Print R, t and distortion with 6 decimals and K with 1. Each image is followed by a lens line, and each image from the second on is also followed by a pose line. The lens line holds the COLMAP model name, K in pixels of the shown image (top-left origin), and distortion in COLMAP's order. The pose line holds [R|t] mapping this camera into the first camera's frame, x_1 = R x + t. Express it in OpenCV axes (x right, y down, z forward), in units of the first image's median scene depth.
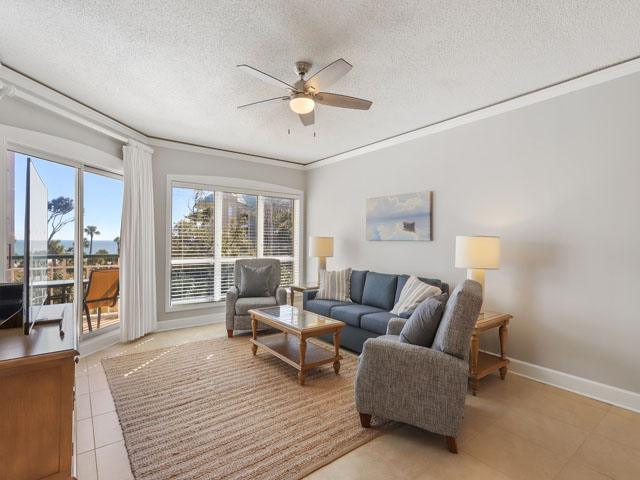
lens RADIAL K [[318.6, 0, 318.0], [0, 318.6, 242.9], [0, 0, 1]] dist [0.001742, 0.000147]
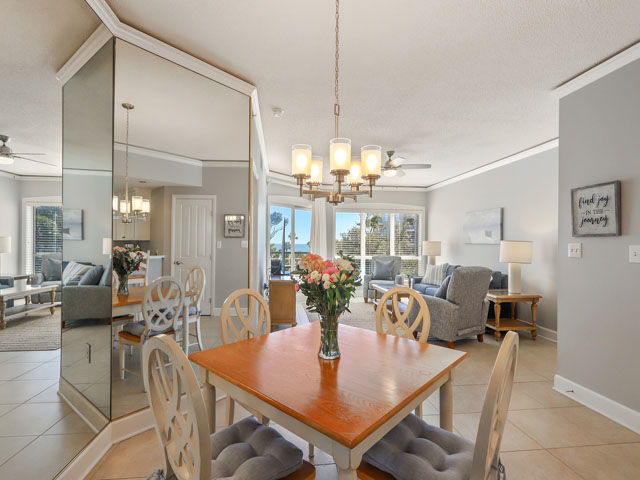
lens RADIAL K [[318.6, 0, 318.0], [0, 318.6, 242.9], [0, 0, 1]] dist [0.001742, 0.000147]
pose [[0.860715, -0.002306, -0.509083, 0.337049], [-0.002964, 0.999950, -0.009541, 0.003899], [0.509079, 0.009721, 0.860665, -0.524788]]
